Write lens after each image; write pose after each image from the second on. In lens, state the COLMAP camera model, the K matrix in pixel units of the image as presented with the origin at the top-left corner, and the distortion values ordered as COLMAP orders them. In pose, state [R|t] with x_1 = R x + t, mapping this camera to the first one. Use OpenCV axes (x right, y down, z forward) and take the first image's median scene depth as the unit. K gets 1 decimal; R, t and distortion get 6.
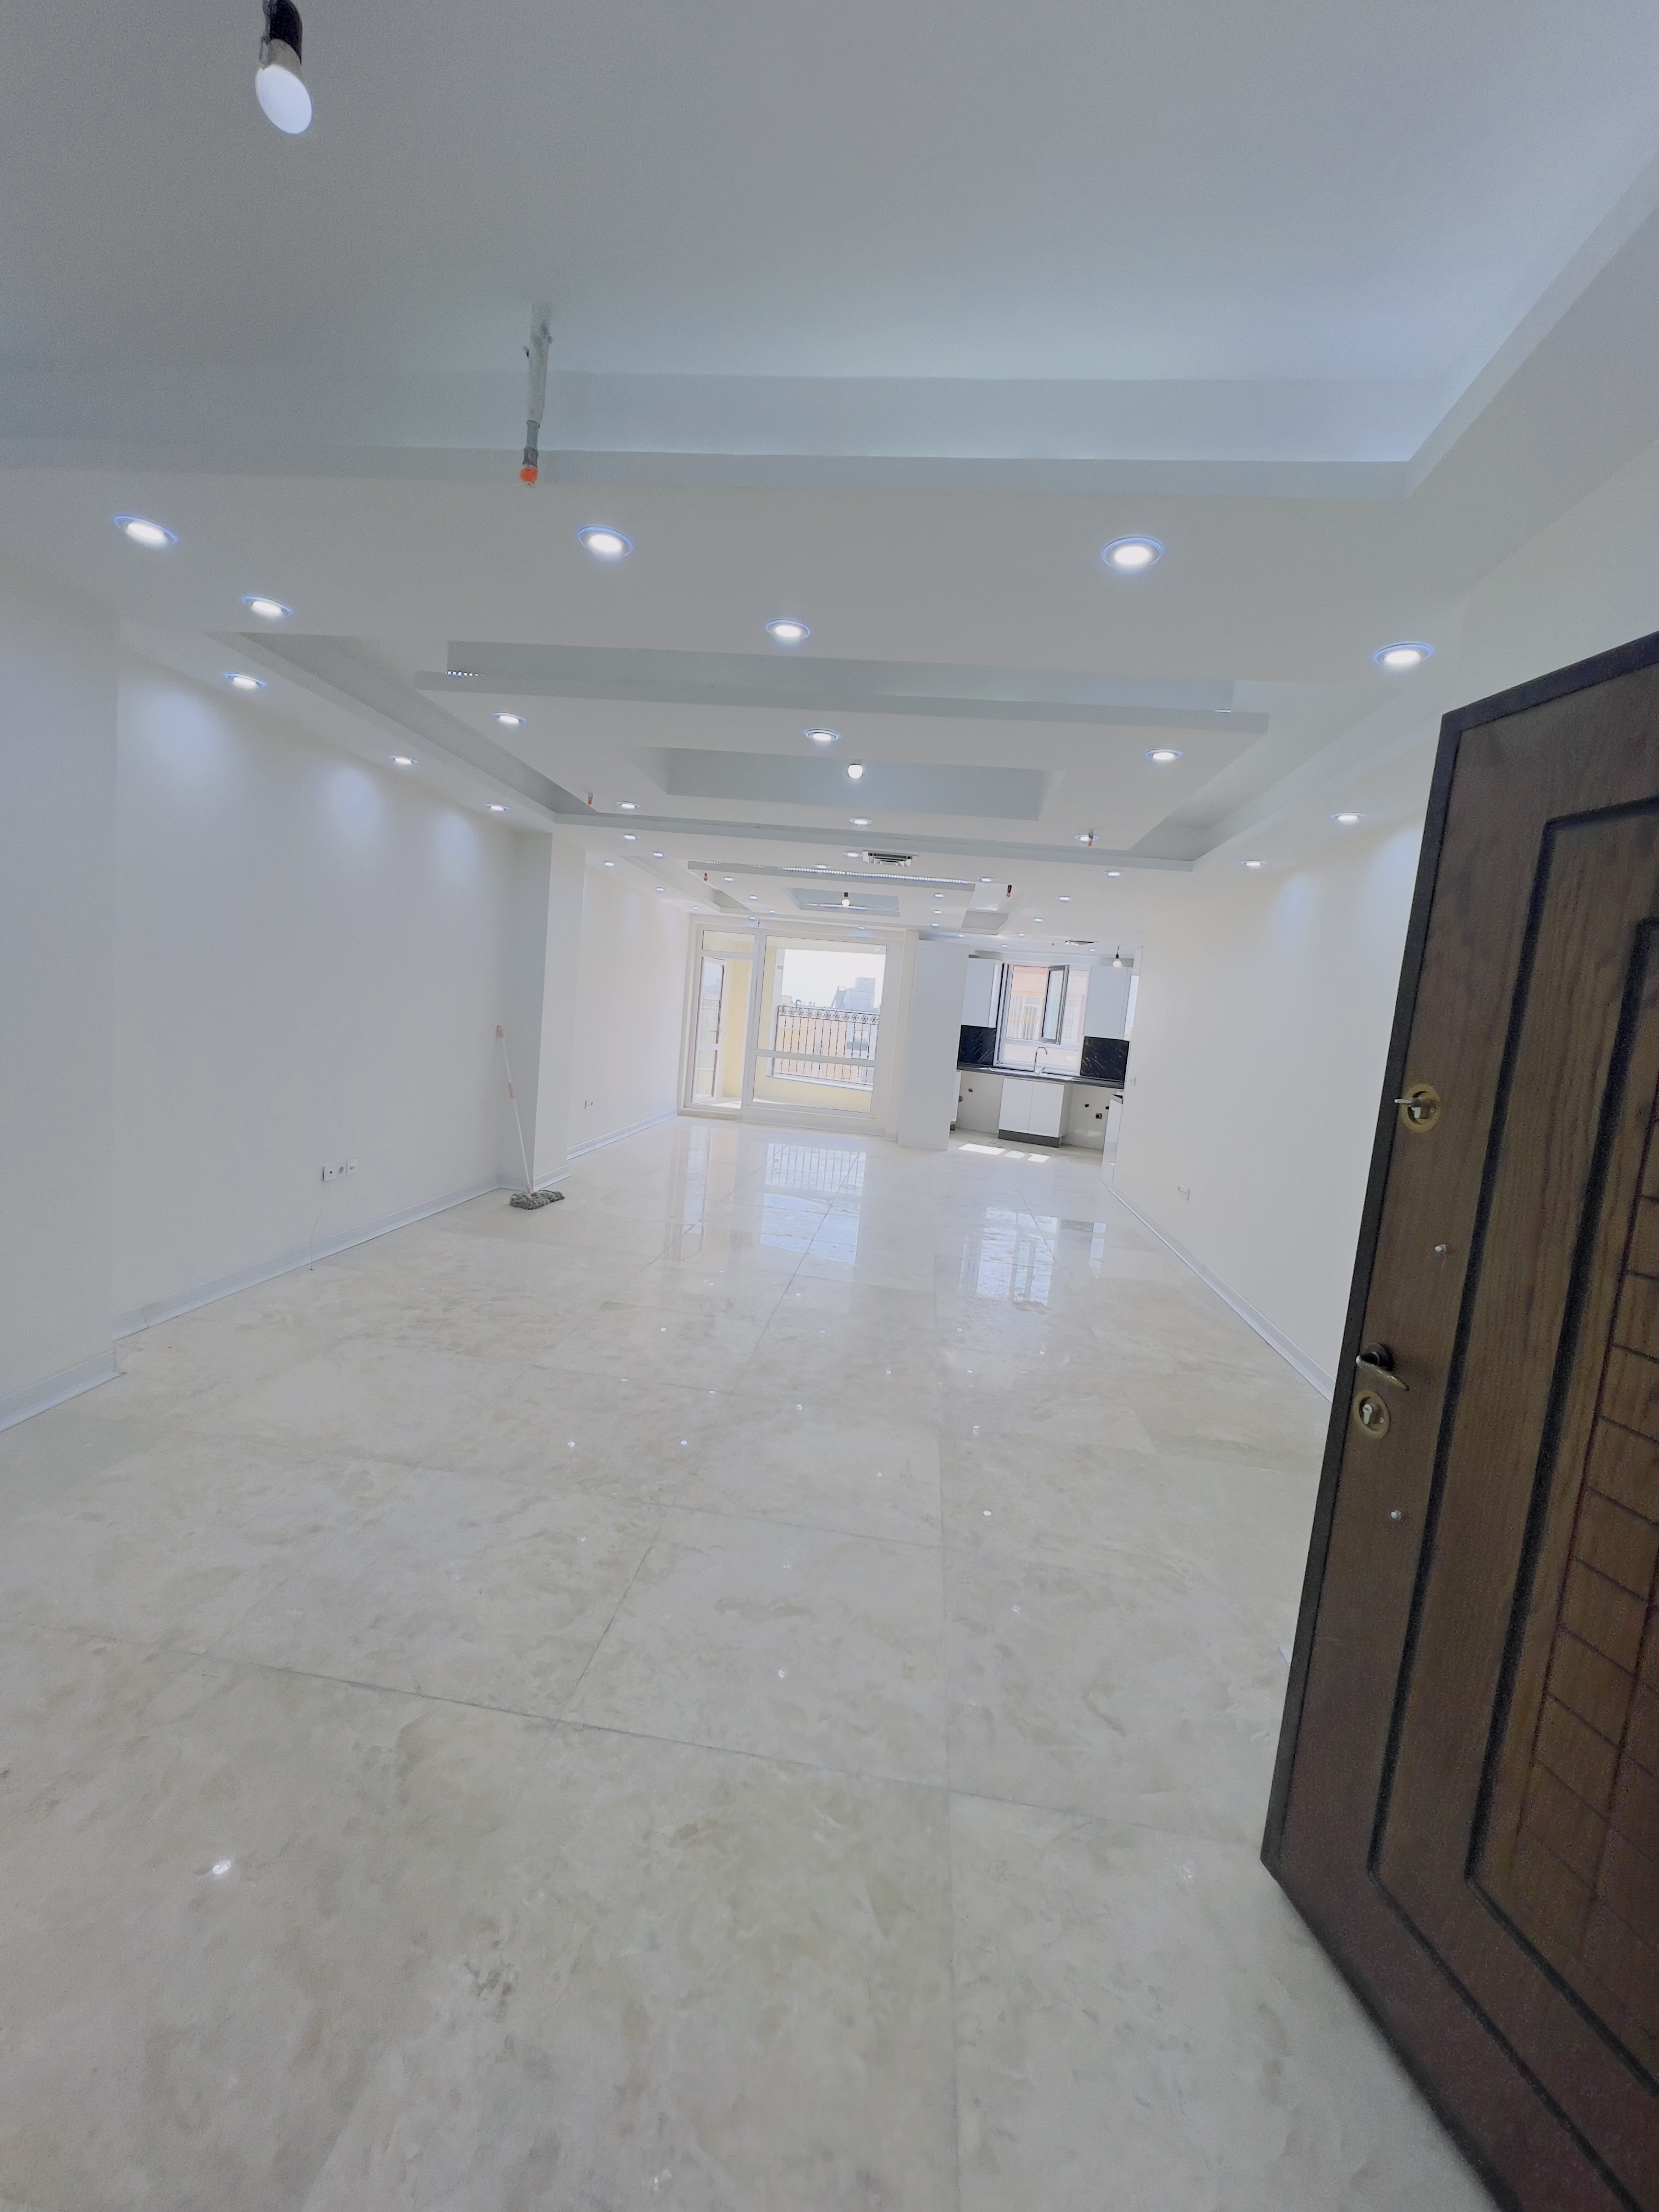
lens RADIAL K [[879.2, 0, 829.5], [0, 879.2, 1106.0], [0, 0, 1]] dist [-0.000345, -0.000039]
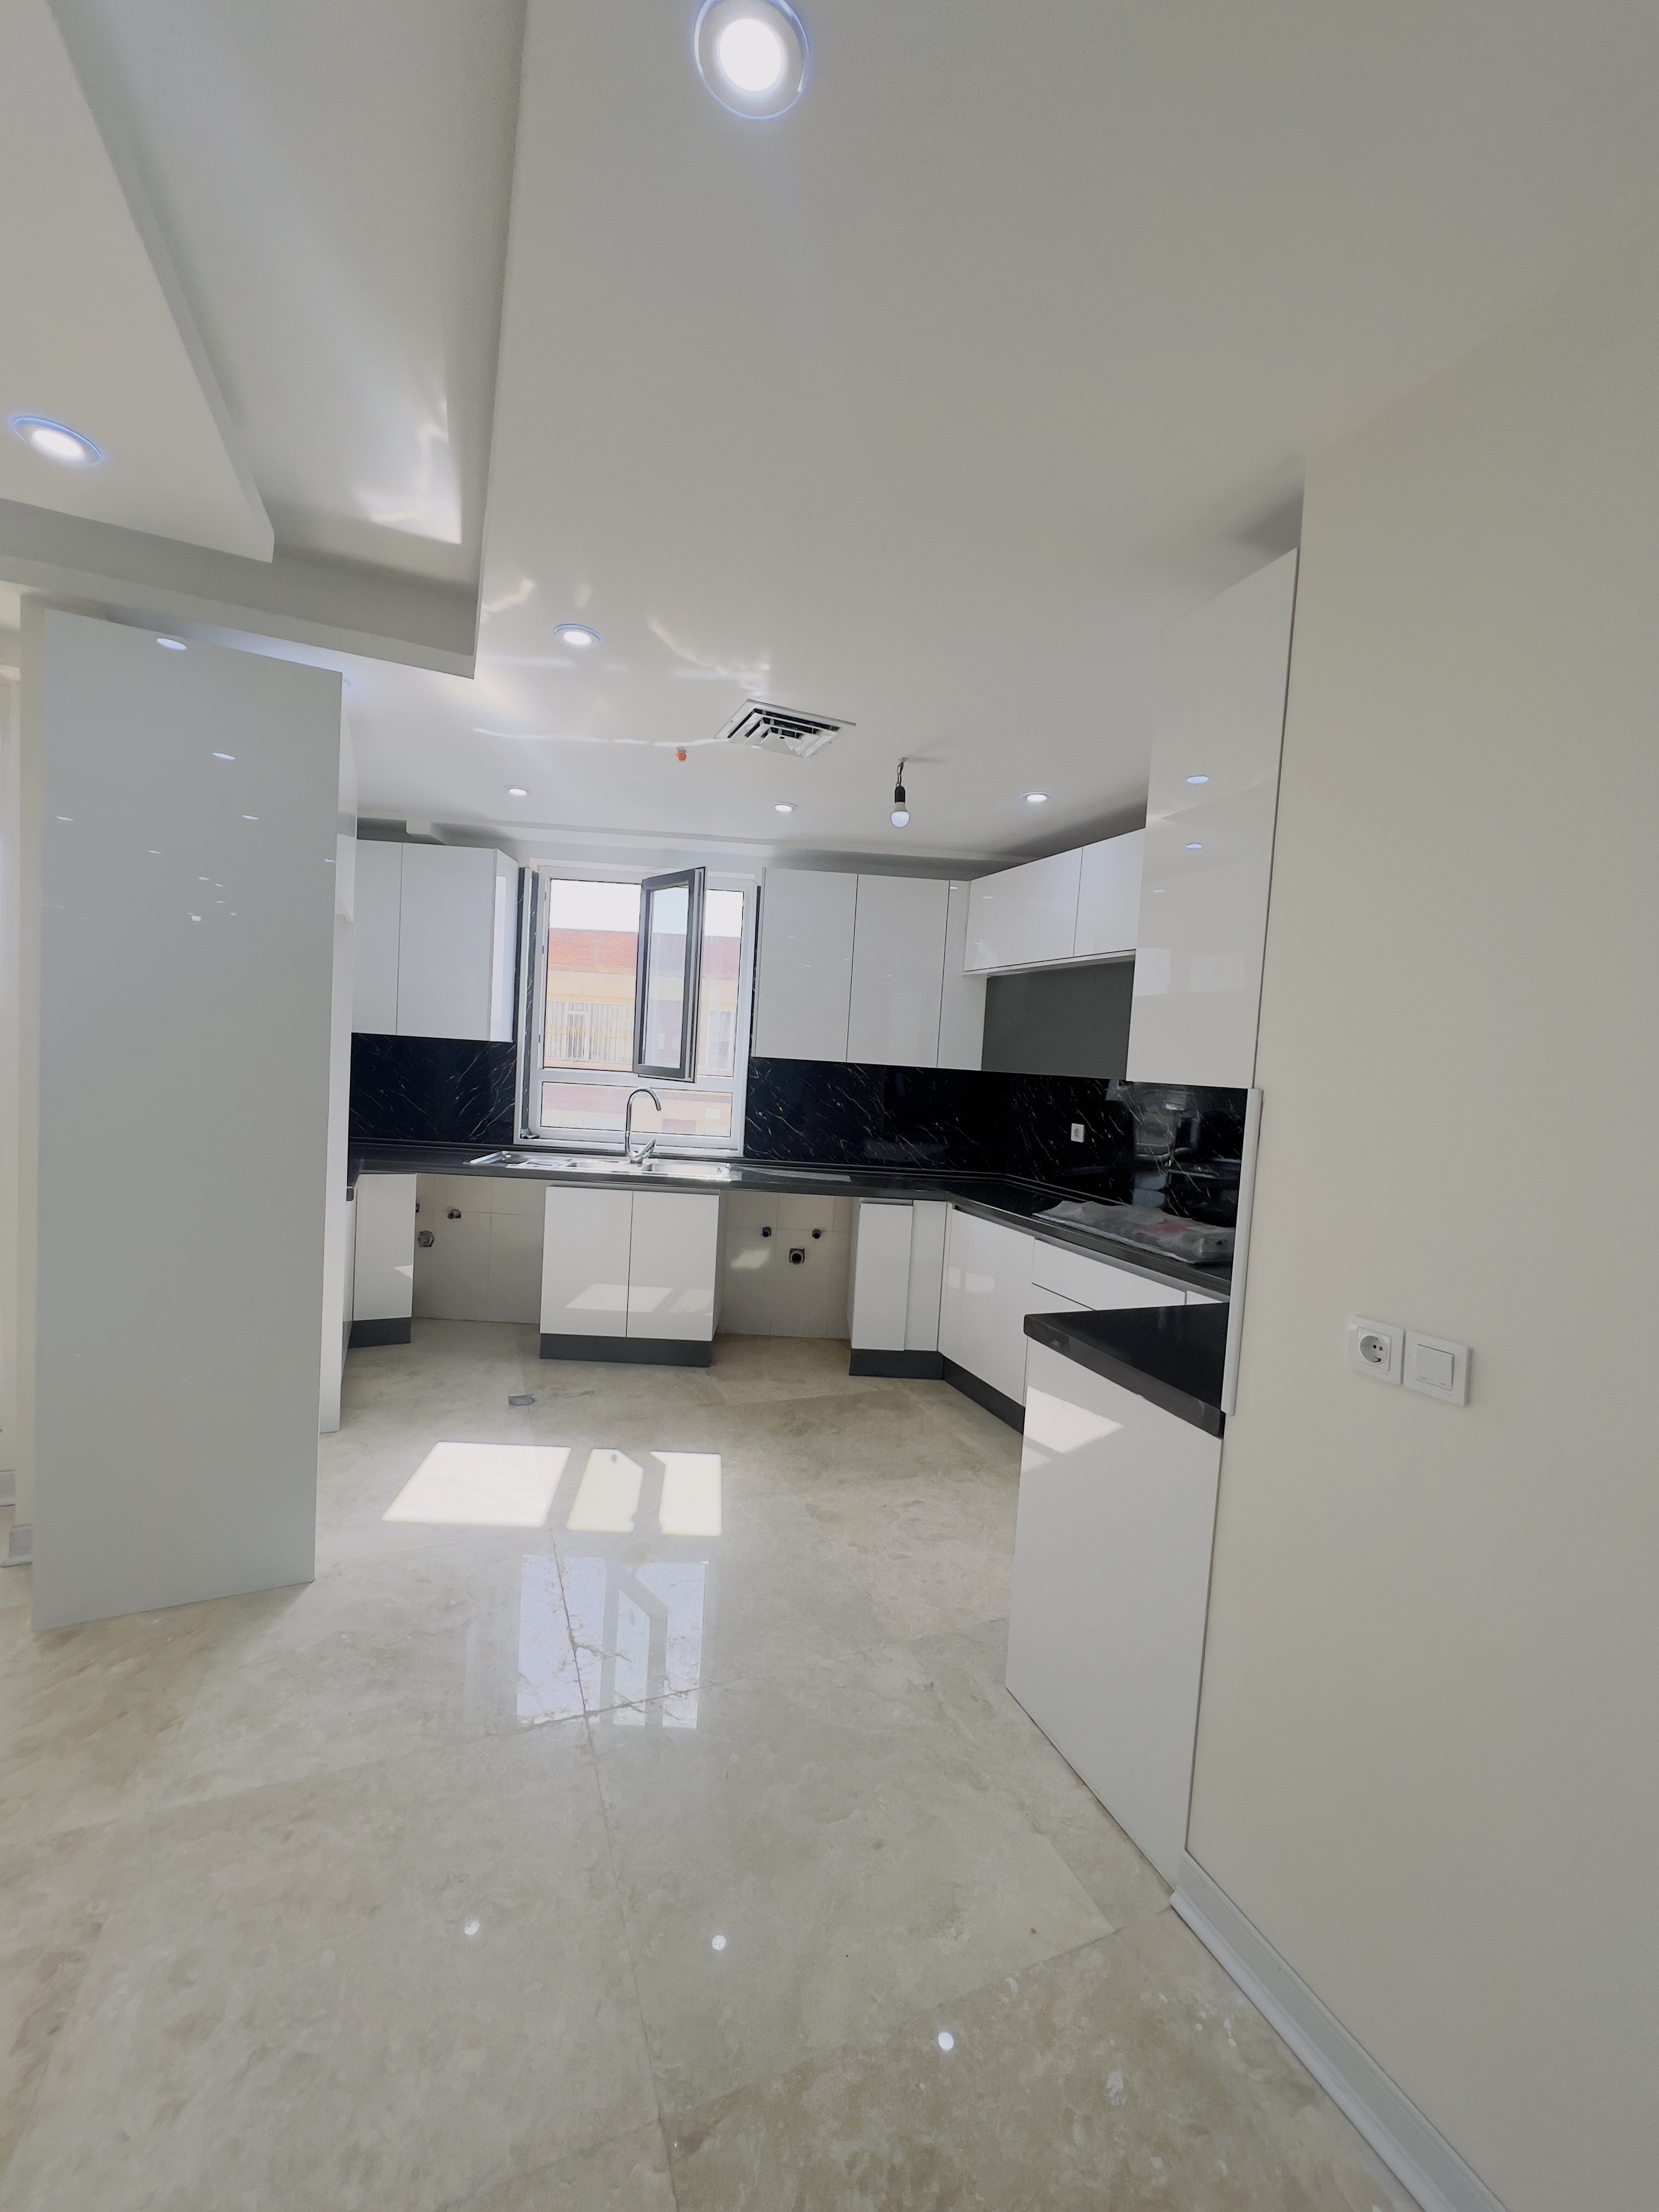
lens RADIAL K [[879.2, 0, 829.5], [0, 879.2, 1106.0], [0, 0, 1]] dist [-0.000345, -0.000039]
pose [[0.867357, -0.064427, 0.493499, 0.125880], [0.070000, 0.997521, 0.007199, -0.058075], [-0.492739, 0.028301, 0.869717, 0.639529]]
